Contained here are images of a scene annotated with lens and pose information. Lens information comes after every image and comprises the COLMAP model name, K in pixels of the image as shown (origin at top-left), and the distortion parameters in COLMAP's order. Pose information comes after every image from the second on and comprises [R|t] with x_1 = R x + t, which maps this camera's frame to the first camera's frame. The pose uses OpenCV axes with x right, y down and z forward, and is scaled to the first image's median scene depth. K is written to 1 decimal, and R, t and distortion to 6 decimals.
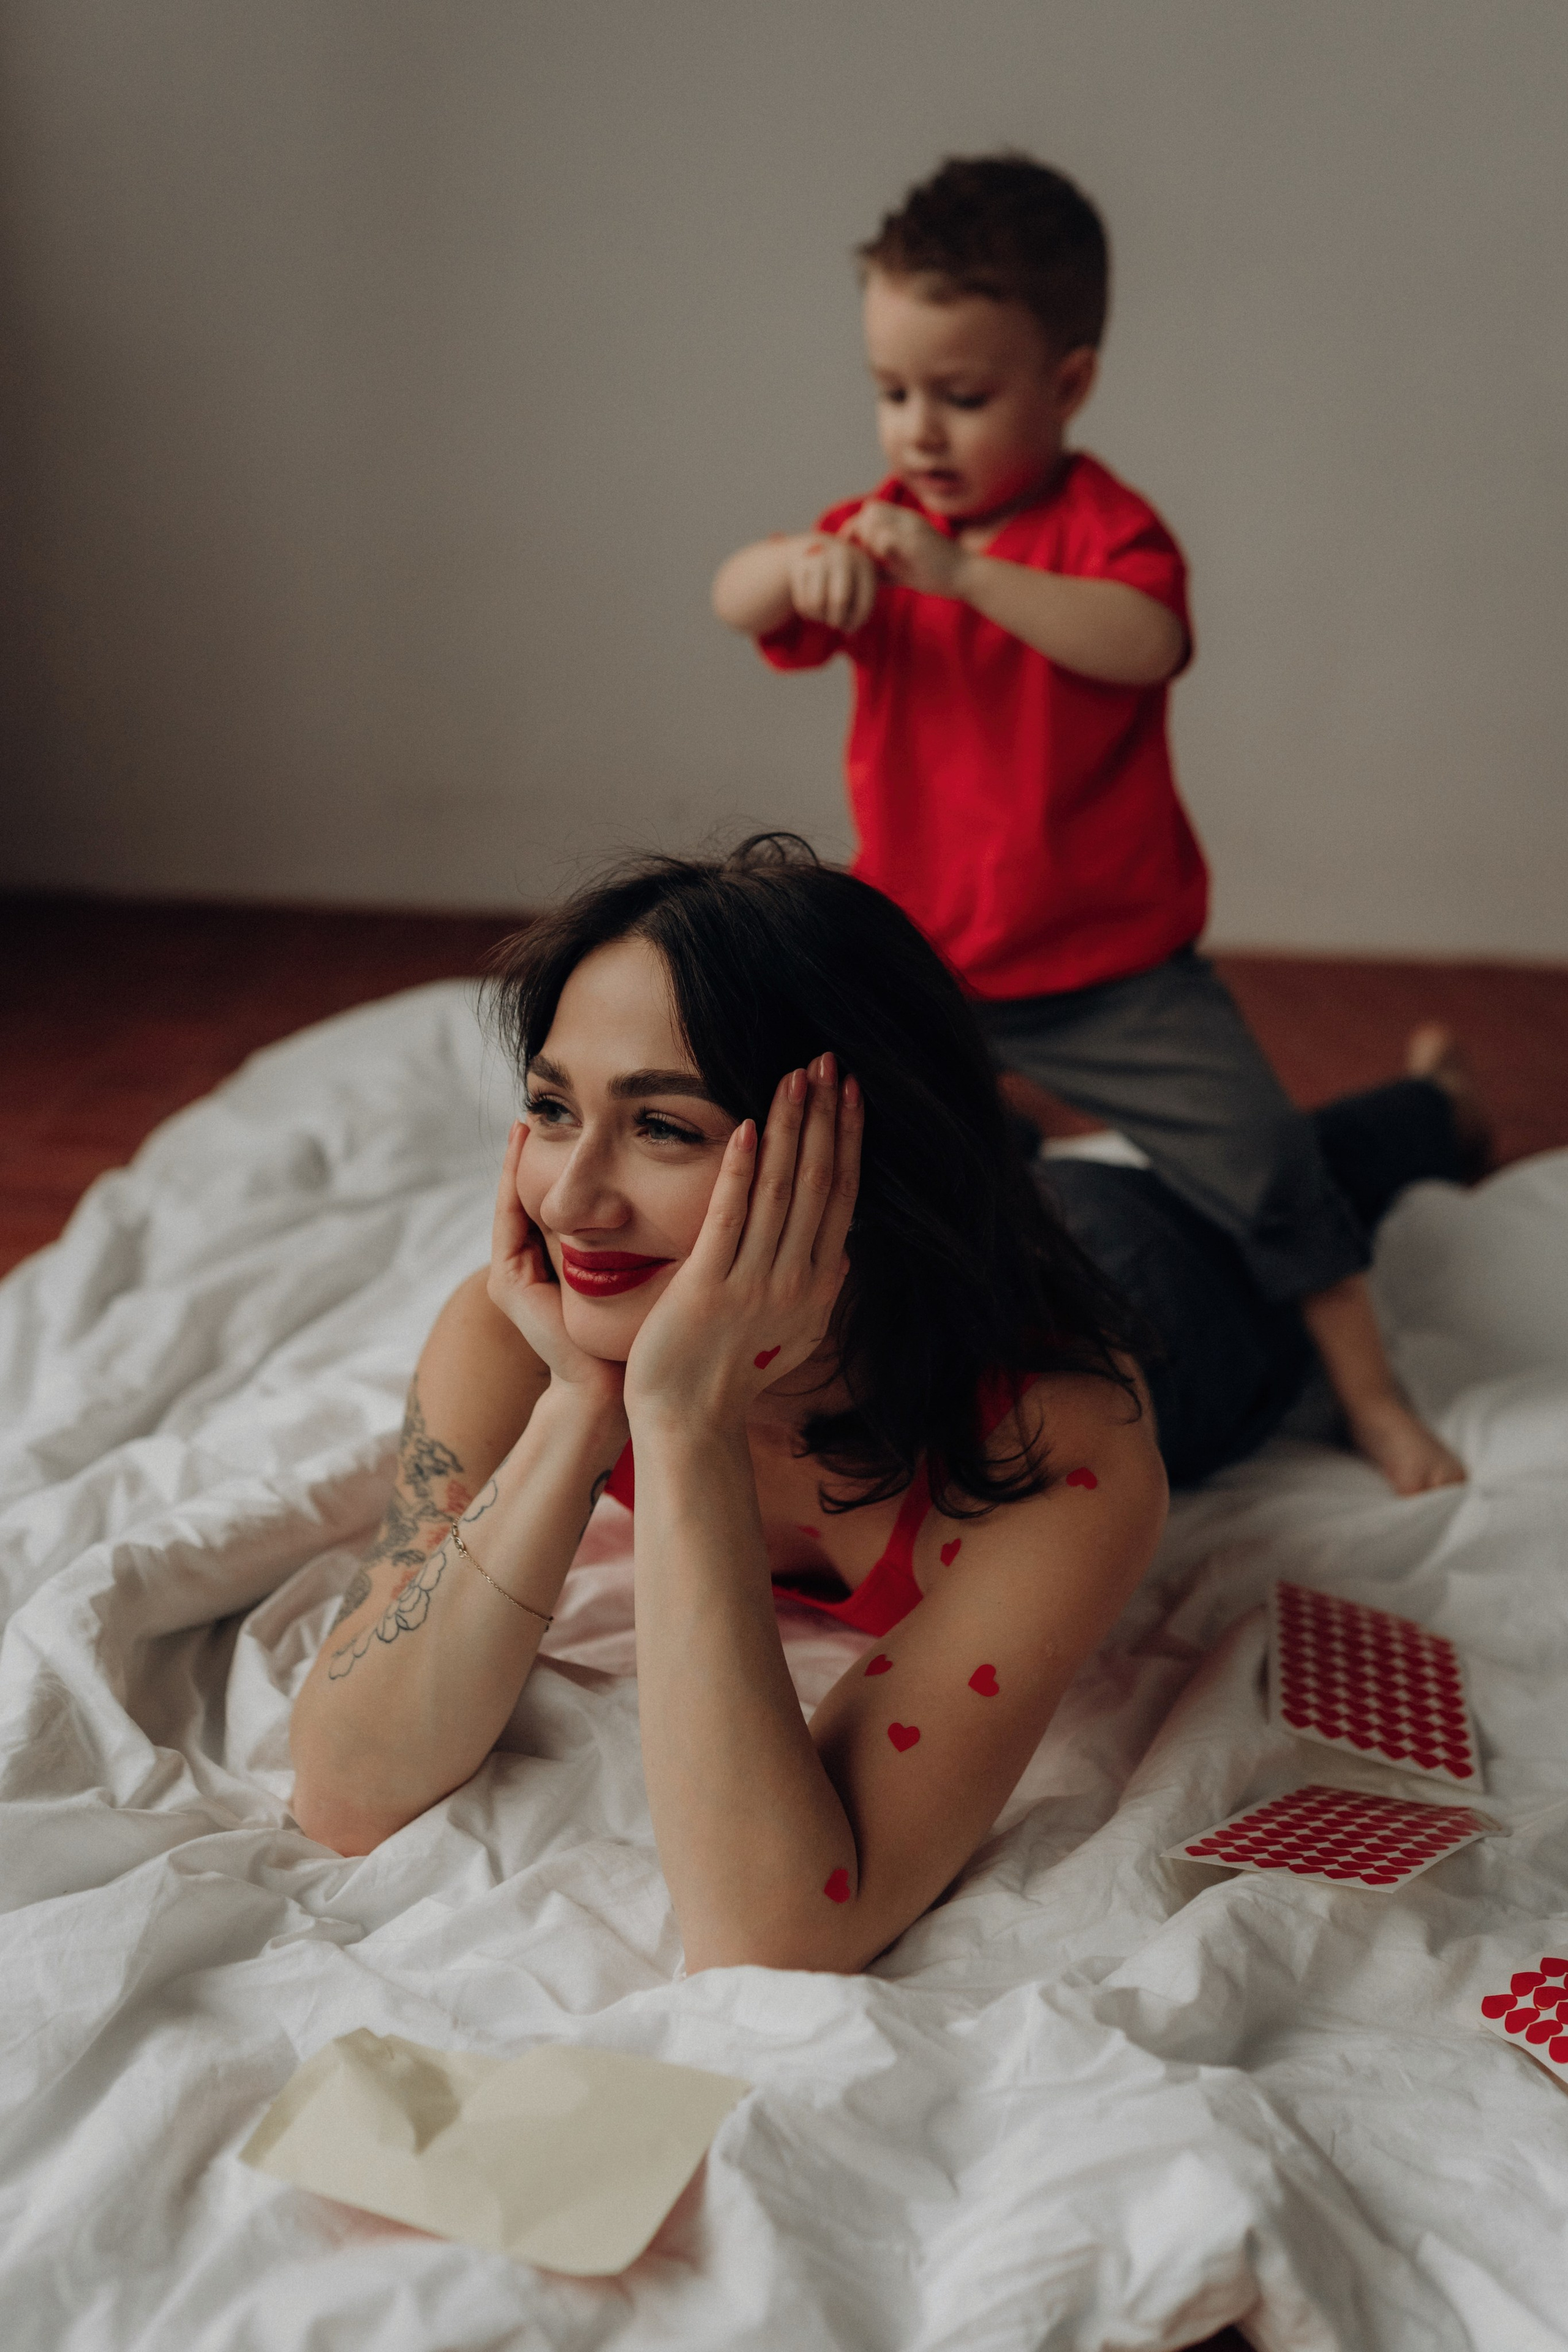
lens RADIAL K [[2370.1, 0, 772.3], [0, 2370.1, 1240.0], [0, 0, 1]] dist [0.000340, 0.032649]
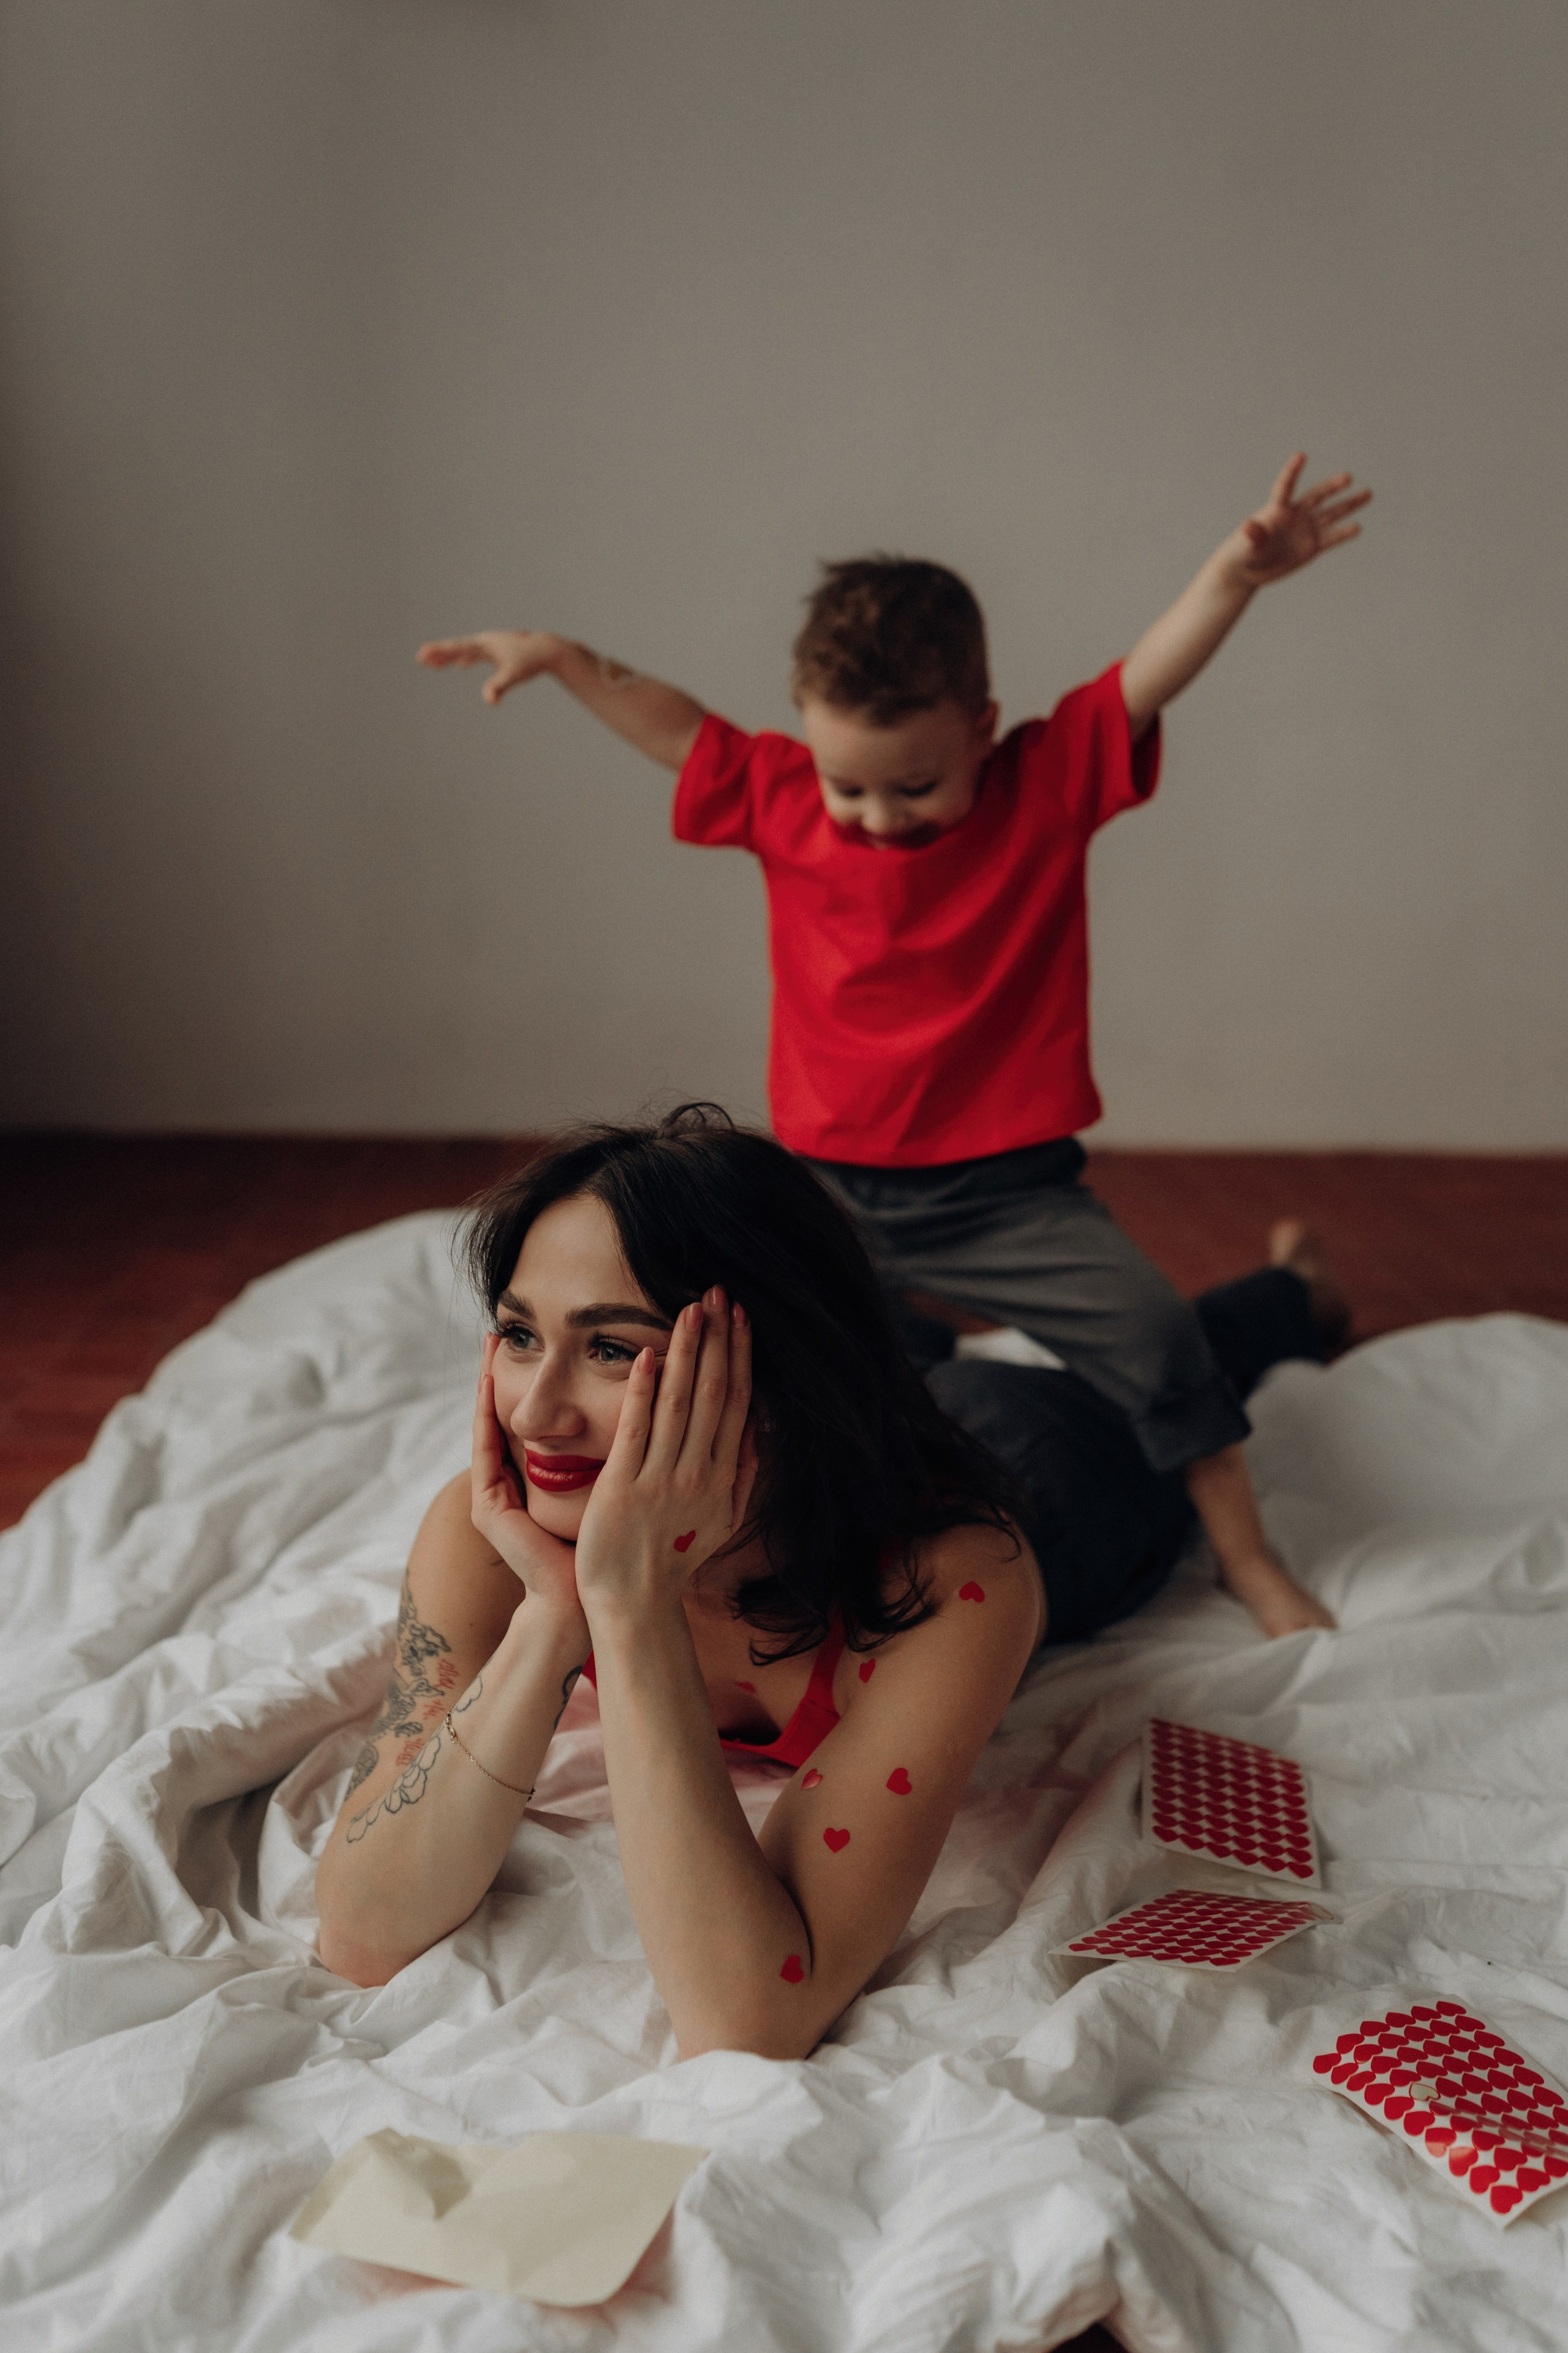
lens RADIAL K [[2370.9, 0, 772.3], [0, 2370.9, 1240.5], [0, 0, 1]] dist [0.000340, 0.032649]
pose [[0.999091, -0.040704, 0.012648, 0.023475], [0.041482, 0.996756, -0.068968, -0.021440], [-0.009800, 0.069430, 0.997539, -0.214004]]
